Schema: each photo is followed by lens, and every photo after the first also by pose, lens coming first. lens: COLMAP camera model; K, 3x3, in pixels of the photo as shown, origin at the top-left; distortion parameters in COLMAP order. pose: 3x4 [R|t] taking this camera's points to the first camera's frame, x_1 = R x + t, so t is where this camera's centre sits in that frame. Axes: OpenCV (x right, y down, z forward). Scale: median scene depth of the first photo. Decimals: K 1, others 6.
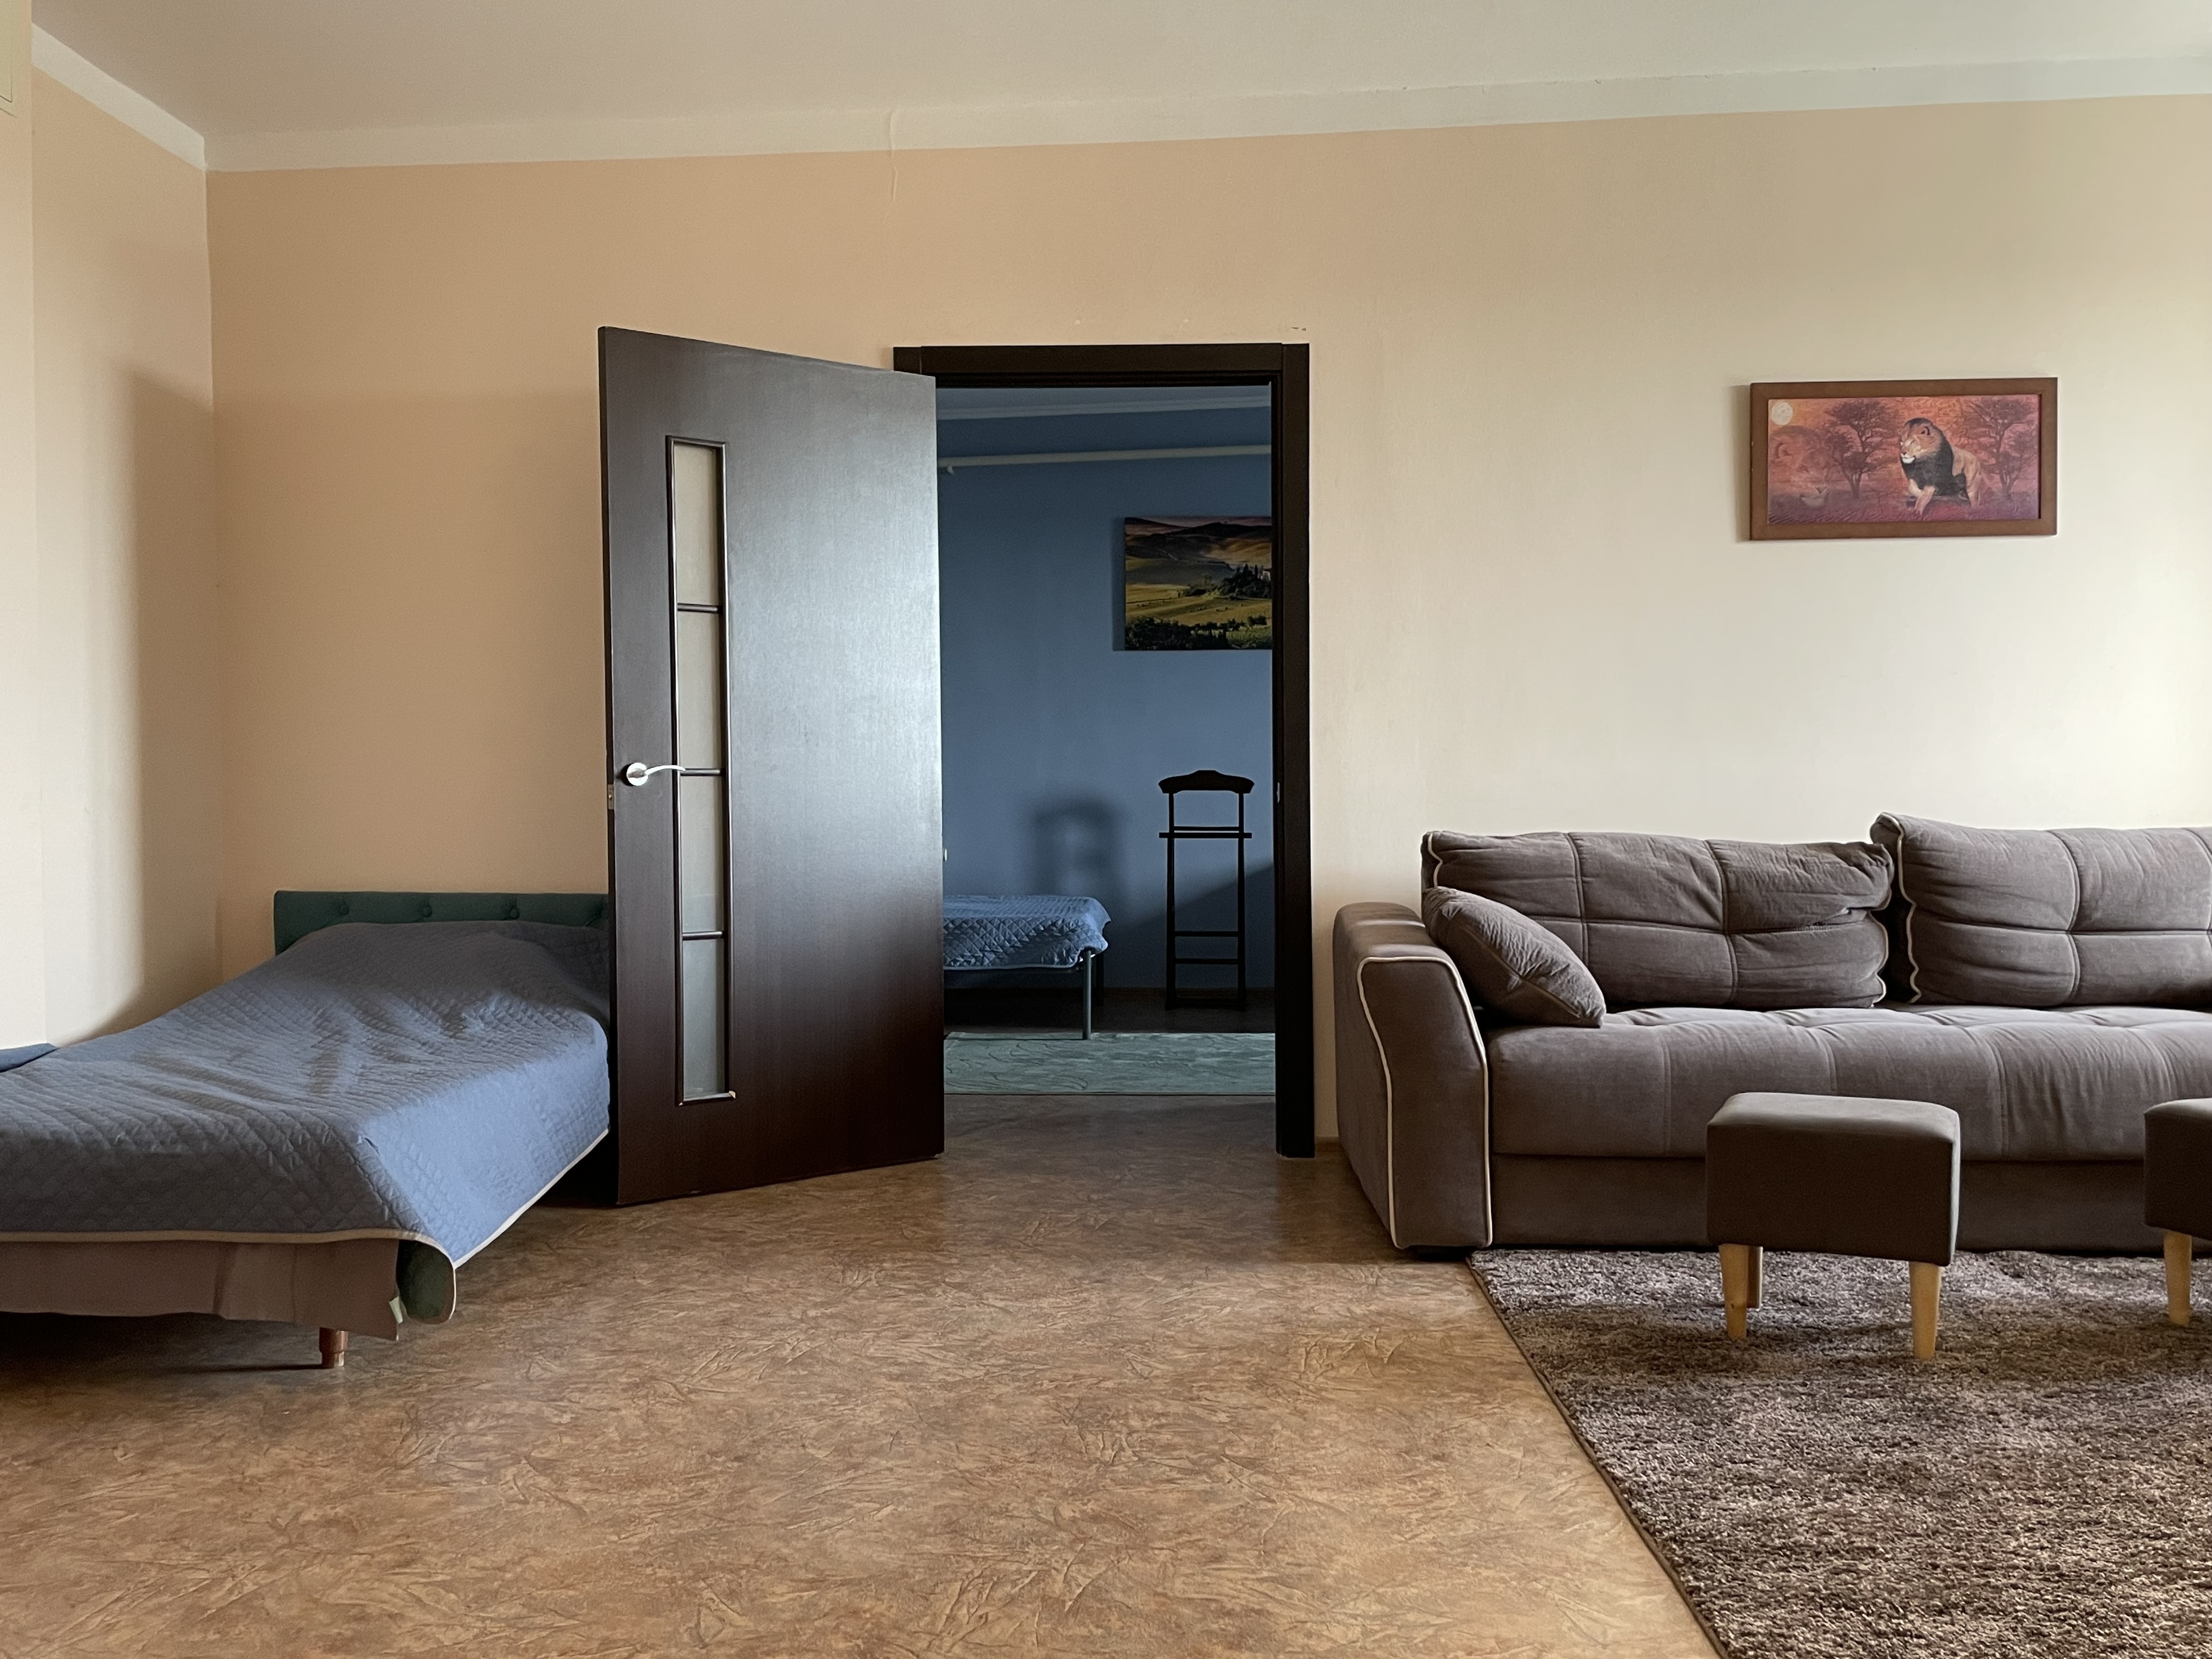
lens RADIAL K [[1940.9, 0, 1103.2], [0, 1940.9, 830.9], [0, 0, 1]] dist [-0.021938, -0.008689]
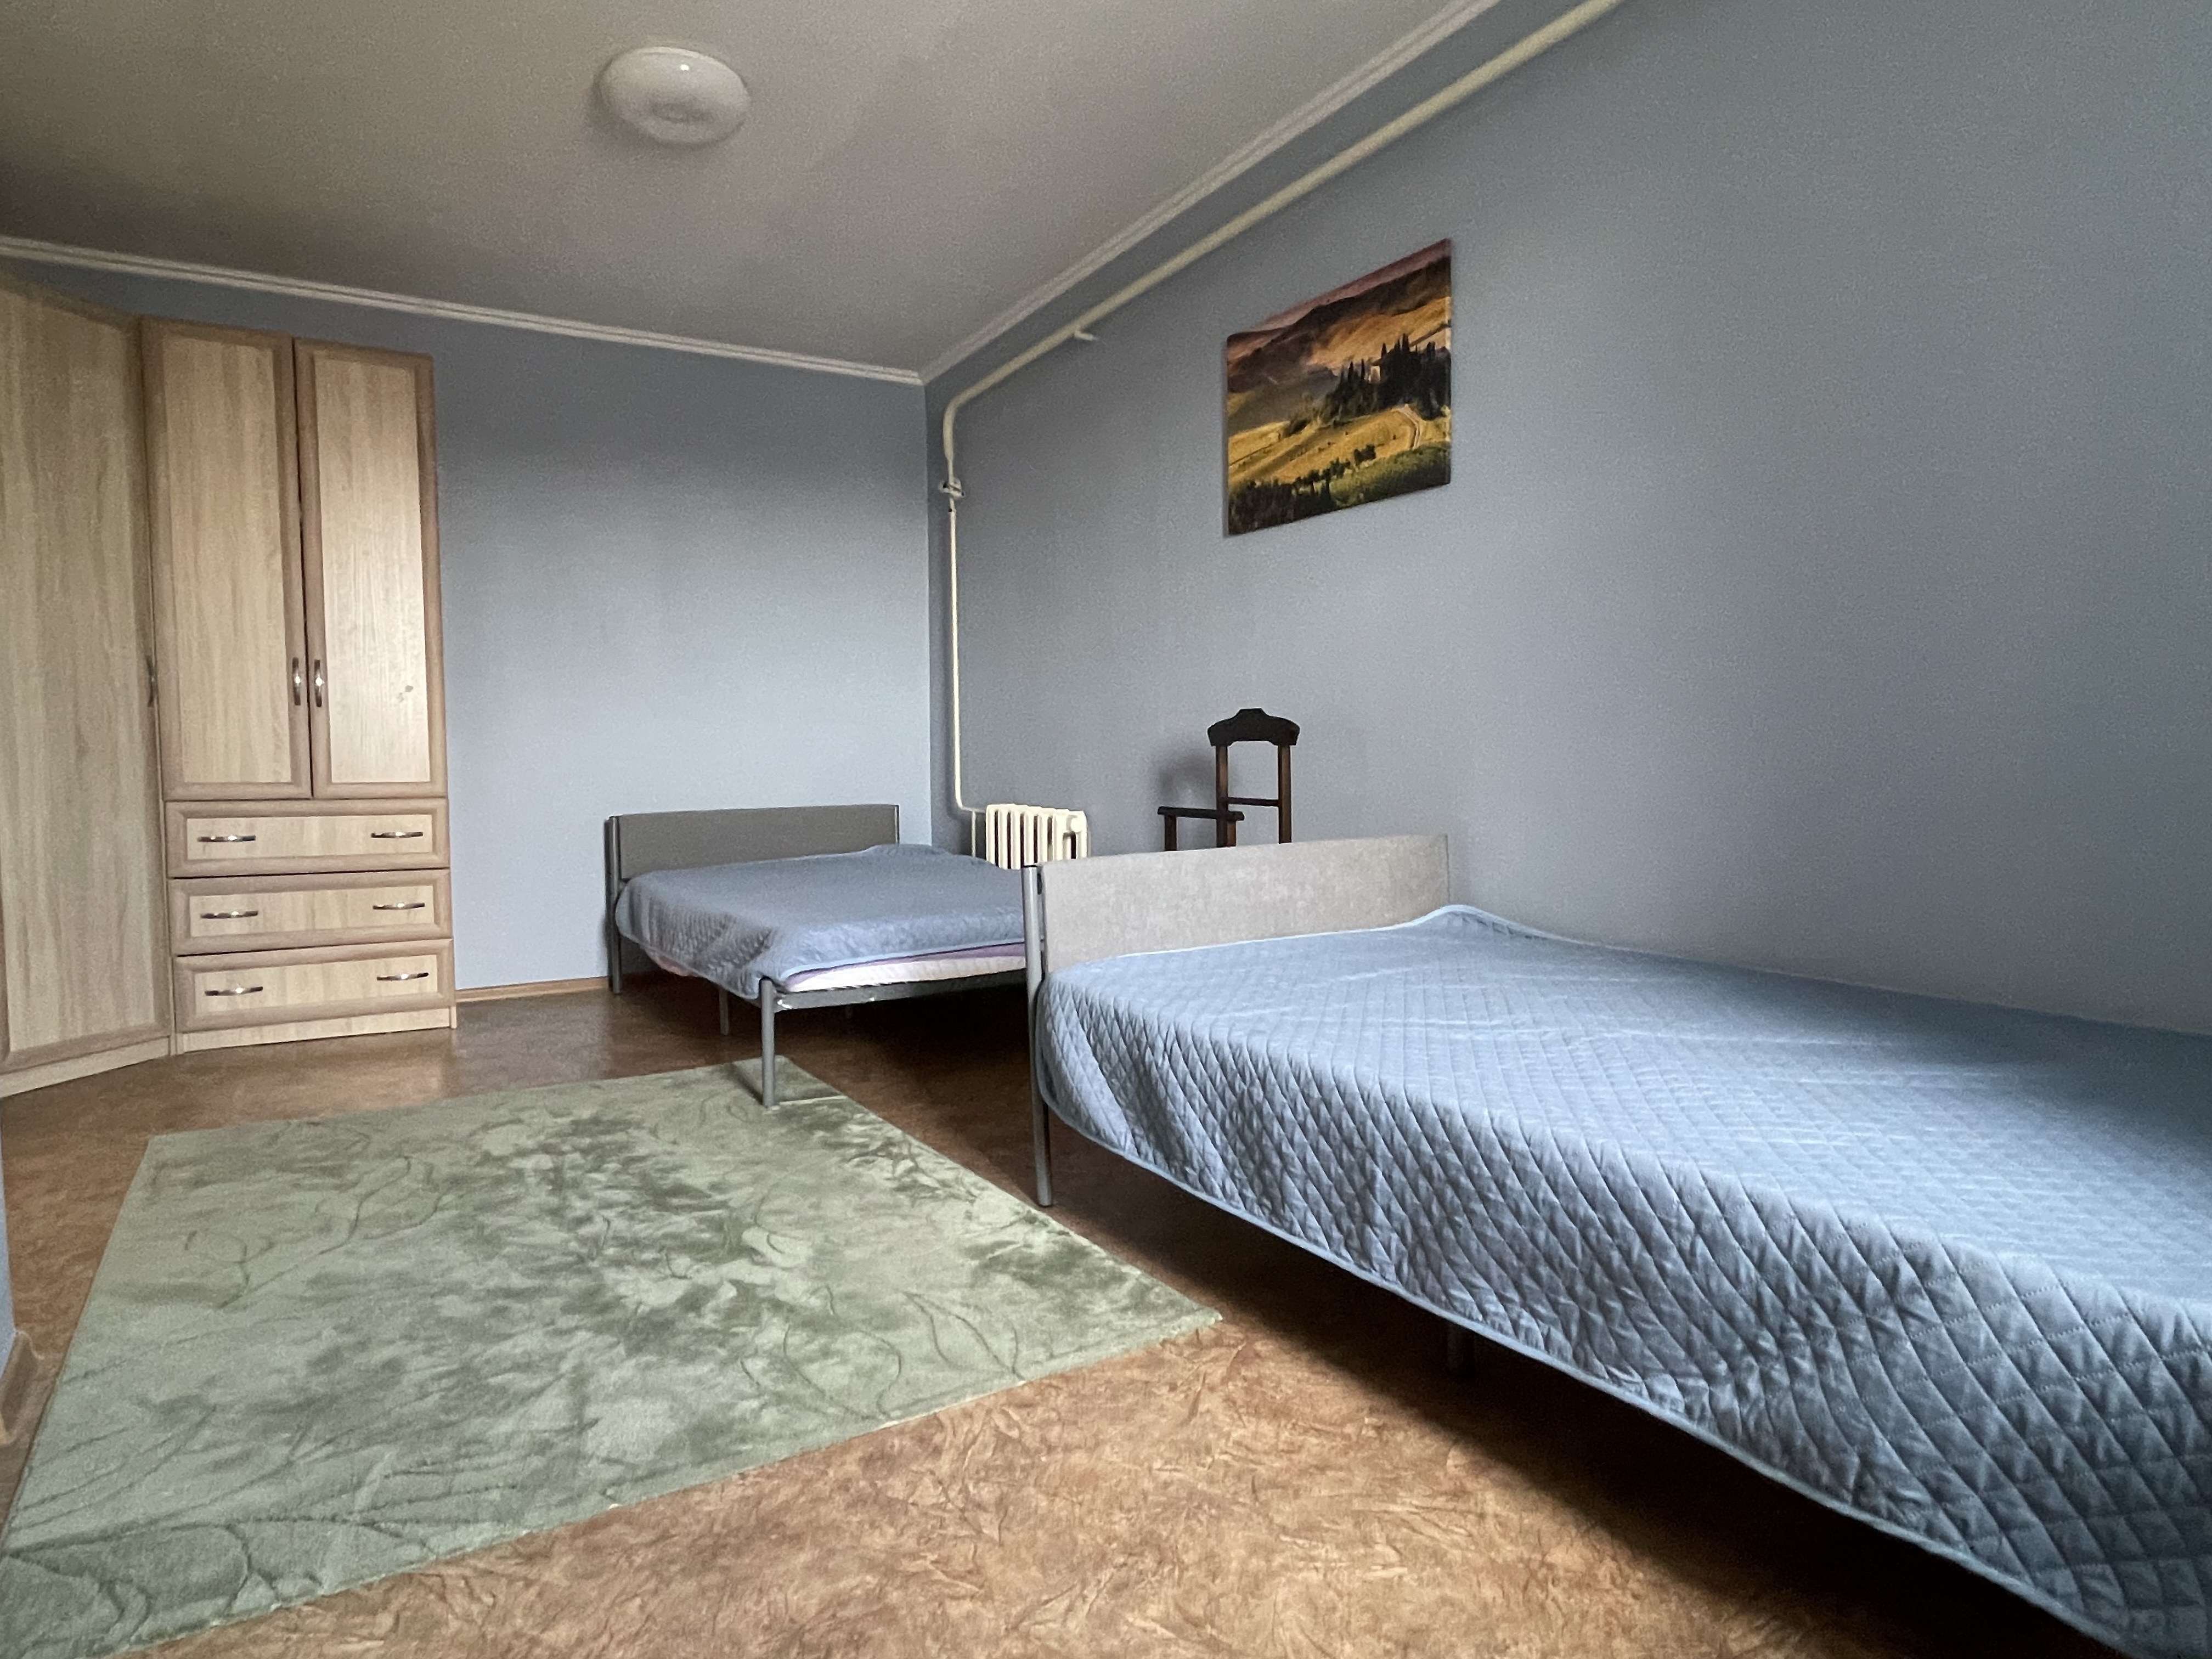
lens RADIAL K [[1294.0, 0, 1127.0], [0, 1294.0, 798.9], [0, 0, 1]] dist [0.004265, -0.001441]
pose [[0.558429, 0.030585, -0.828989, 0.435503], [-0.019131, 0.999529, 0.023990, -0.013255], [0.829332, 0.002462, 0.558751, 0.847718]]
